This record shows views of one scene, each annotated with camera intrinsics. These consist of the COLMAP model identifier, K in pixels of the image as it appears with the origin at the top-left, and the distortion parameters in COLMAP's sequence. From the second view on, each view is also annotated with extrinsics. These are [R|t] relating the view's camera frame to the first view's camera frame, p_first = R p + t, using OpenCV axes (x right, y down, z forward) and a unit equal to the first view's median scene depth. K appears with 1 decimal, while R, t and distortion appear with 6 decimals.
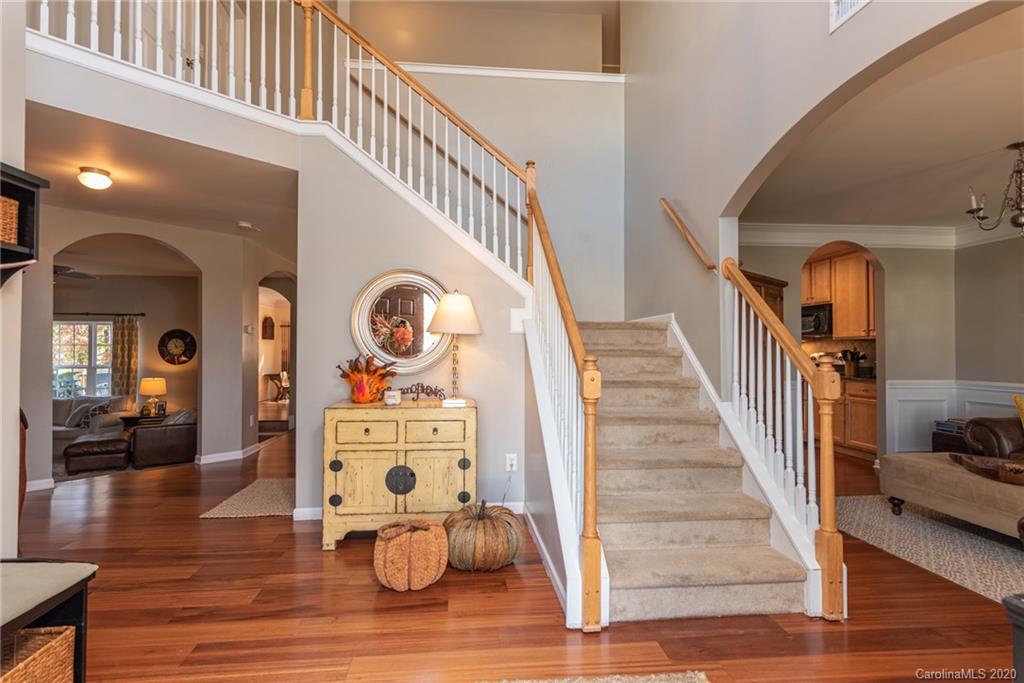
lens RADIAL K [[550.3, 0, 510.9], [0, 550.3, 341.9], [0, 0, 1]] dist [-0.007629, -0.001737]
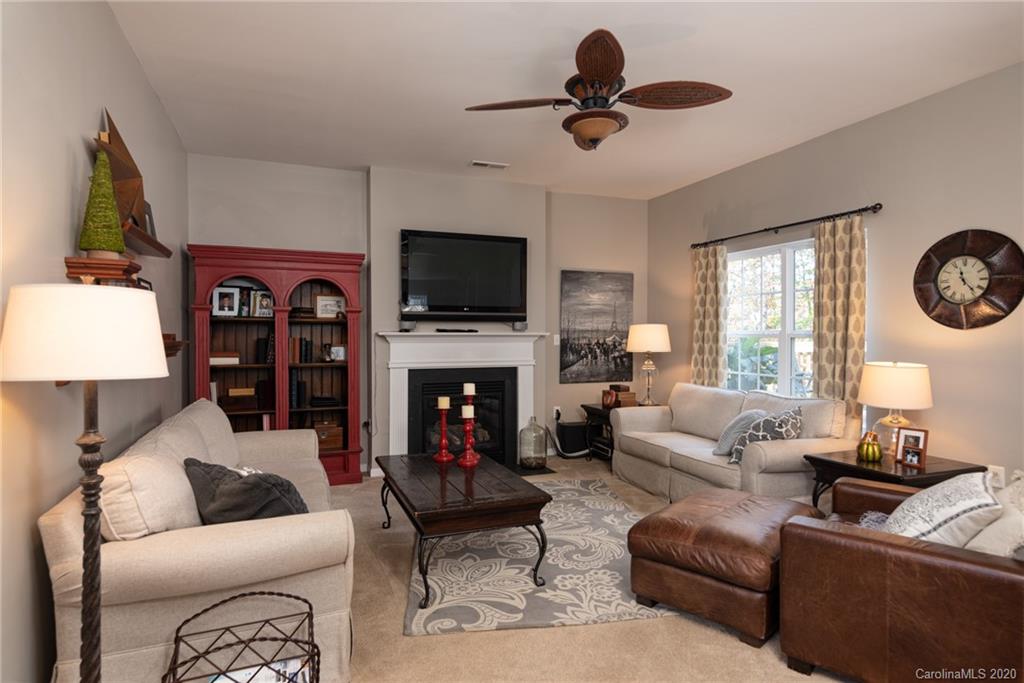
lens RADIAL K [[550.3, 0, 507.5], [0, 550.3, 335.9], [0, 0, 1]] dist [-0.007629, -0.001737]
pose [[0.276599, 0.010014, -0.960933, -0.352159], [0.019361, 0.999685, 0.015991, 0.035407], [0.960790, -0.023028, 0.276318, 0.620700]]
